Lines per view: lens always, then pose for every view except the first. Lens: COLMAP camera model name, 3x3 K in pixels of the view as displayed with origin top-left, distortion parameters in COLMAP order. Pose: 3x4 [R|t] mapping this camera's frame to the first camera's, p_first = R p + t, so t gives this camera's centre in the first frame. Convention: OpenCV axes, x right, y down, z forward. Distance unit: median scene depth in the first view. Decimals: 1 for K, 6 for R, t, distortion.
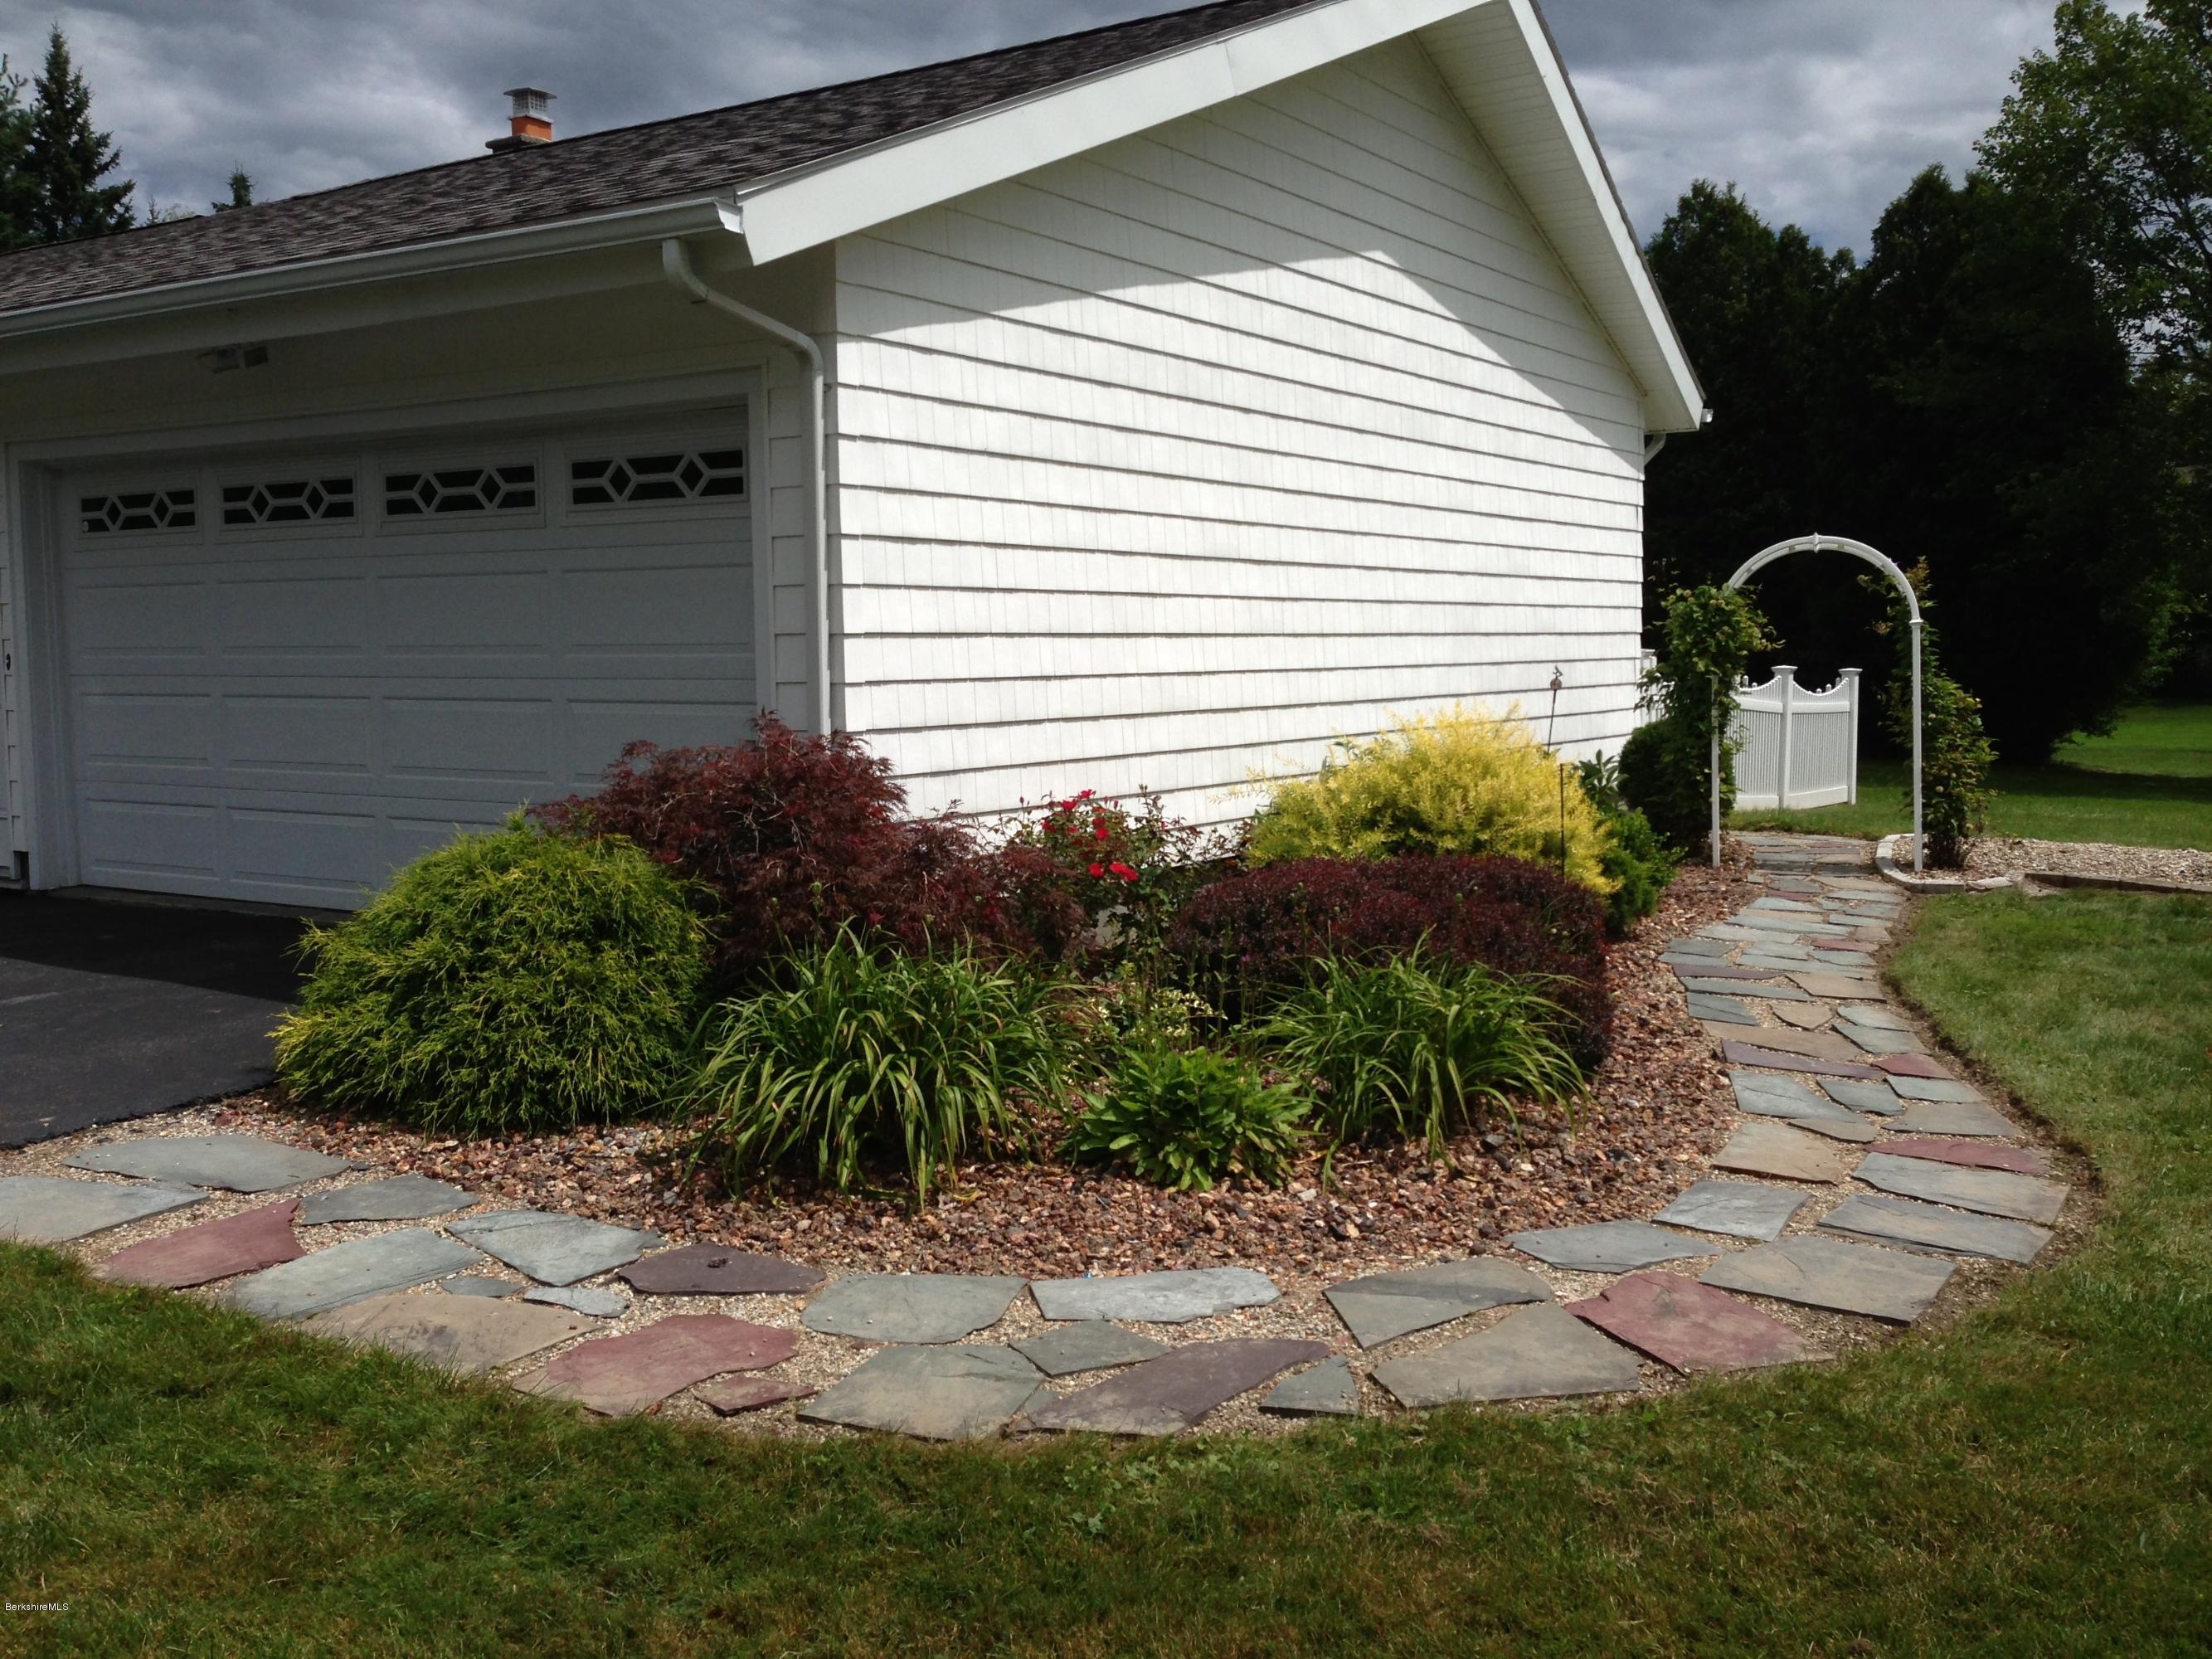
lens RADIAL K [[1965.9, 0, 1106.0], [0, 1965.9, 829.5], [0, 0, 1]] dist [0.178209, -0.322191]
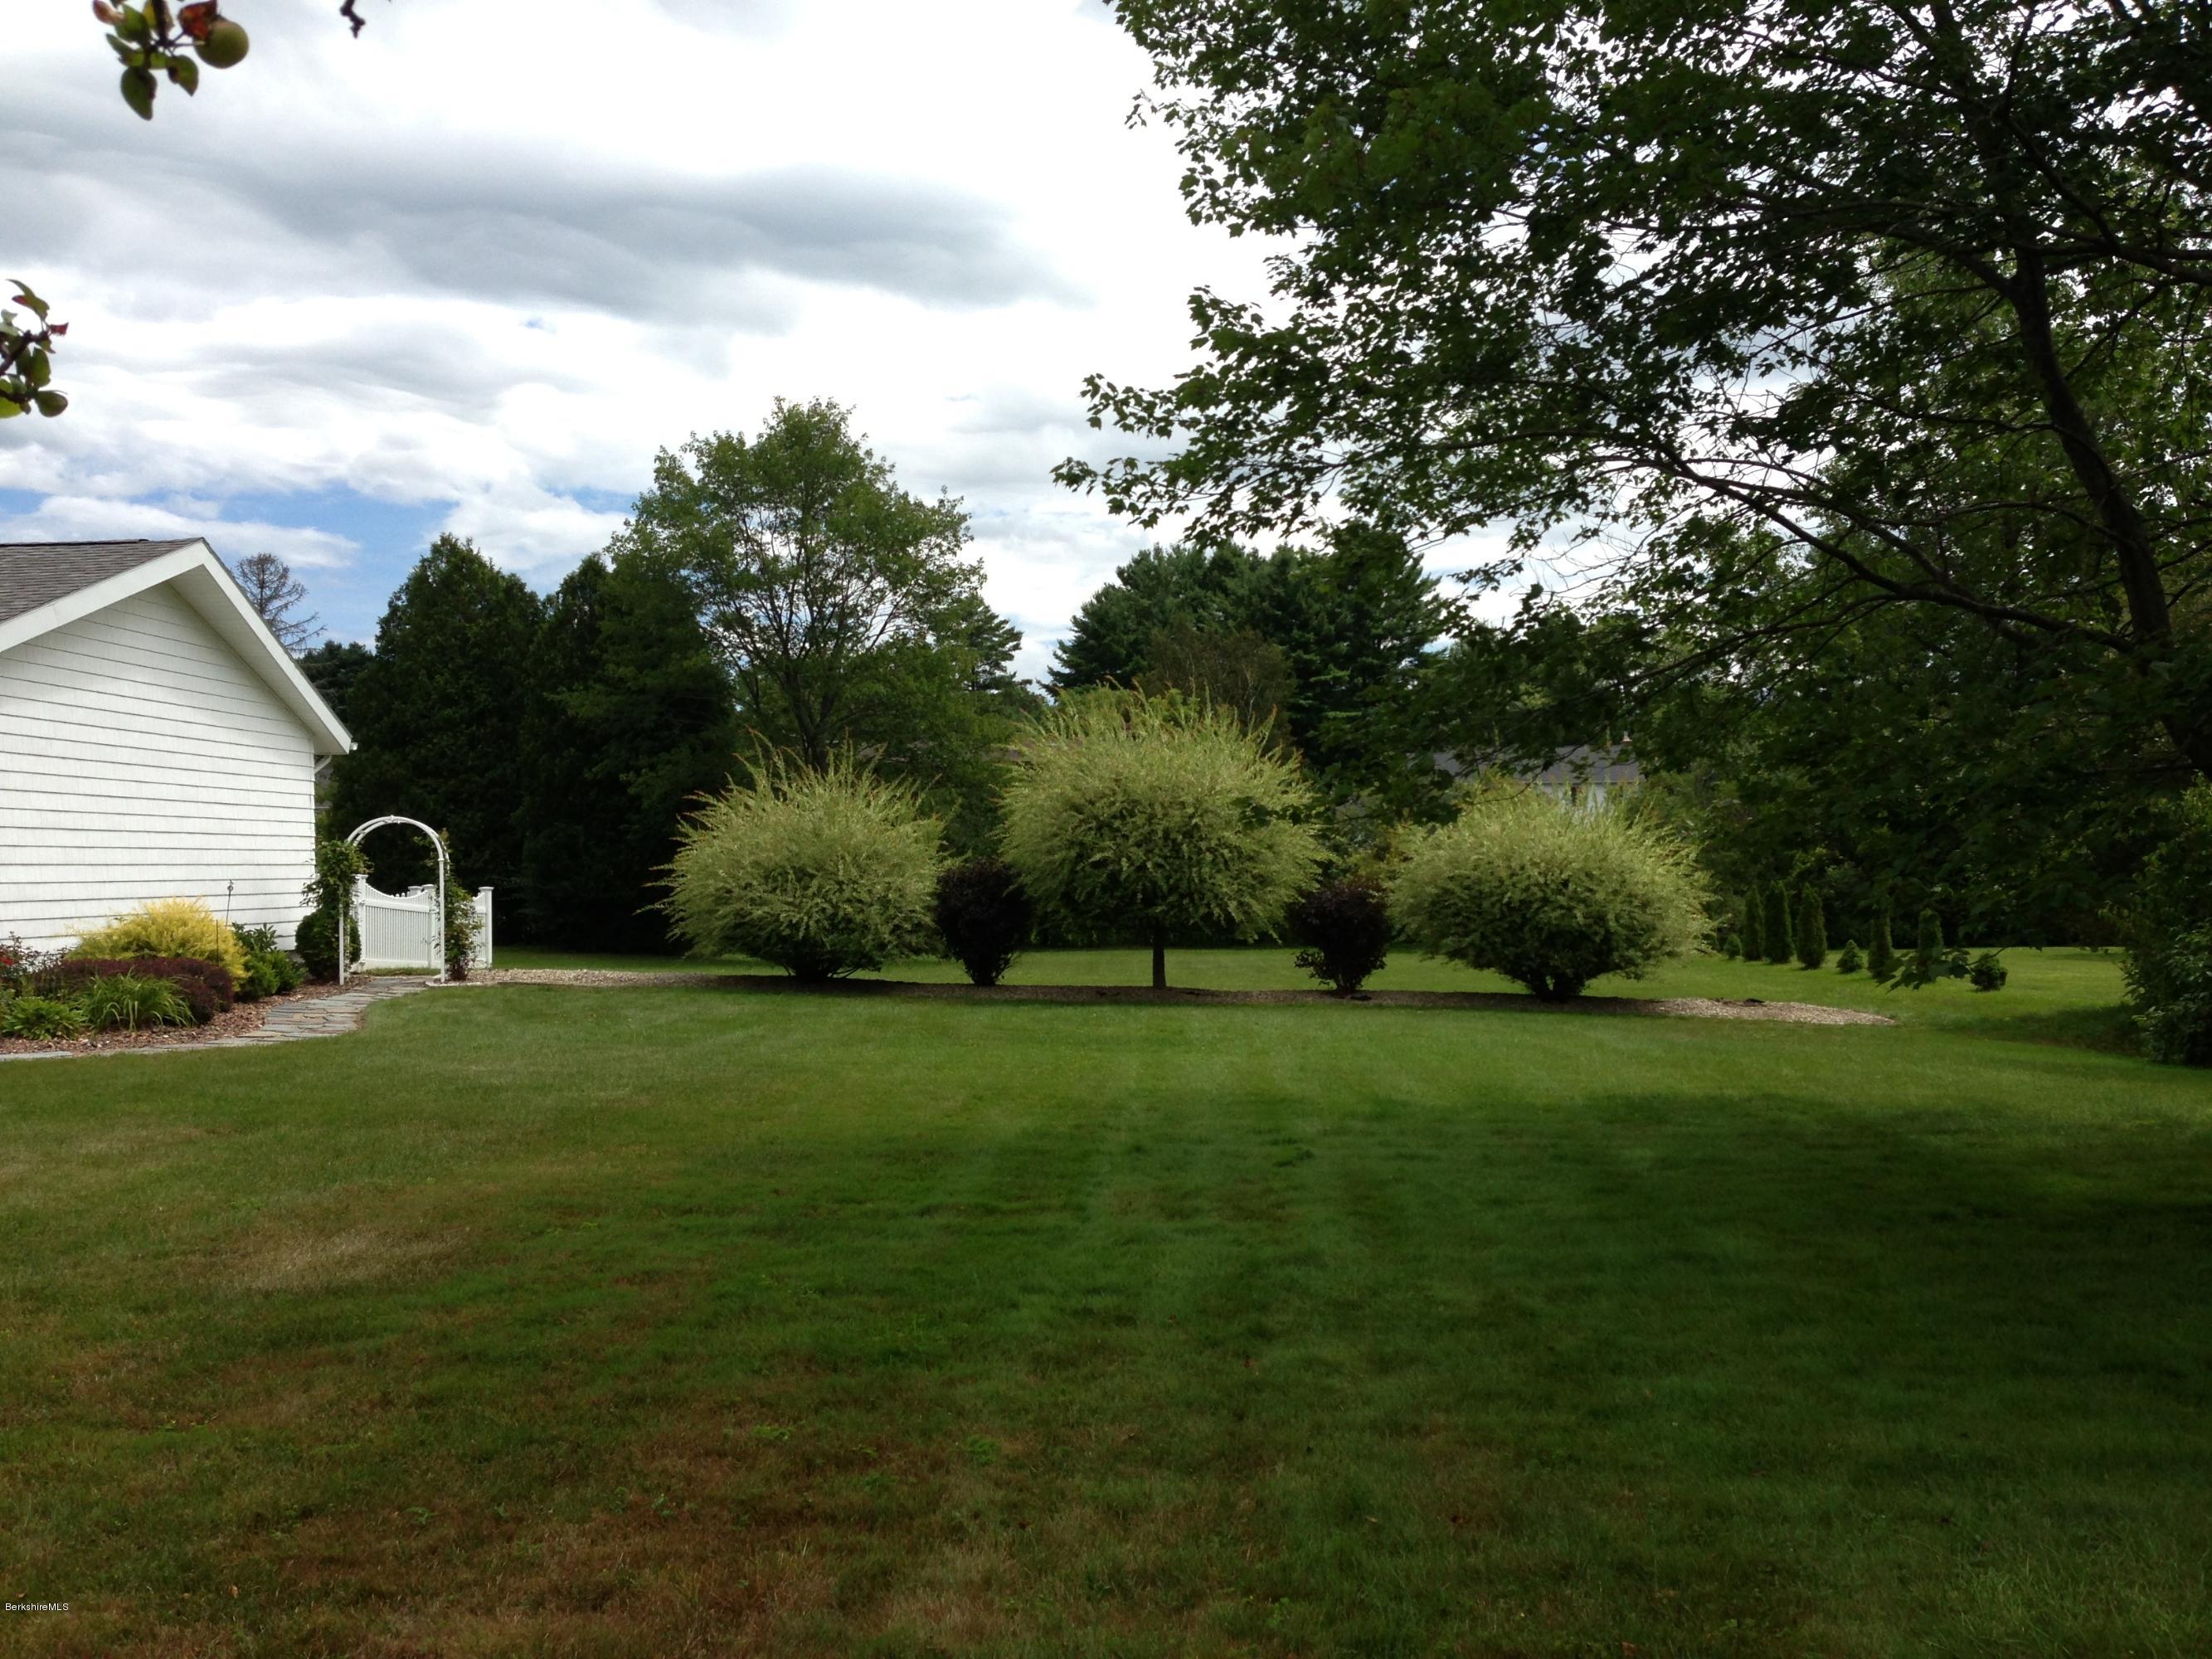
lens RADIAL K [[1965.9, 0, 1106.0], [0, 1965.9, 829.5], [0, 0, 1]] dist [0.178209, -0.322191]
pose [[0.853957, 0.009116, 0.520264, -0.076903], [0.051239, 0.993514, -0.101513, 0.109201], [-0.517815, 0.113345, 0.847951, -1.099872]]
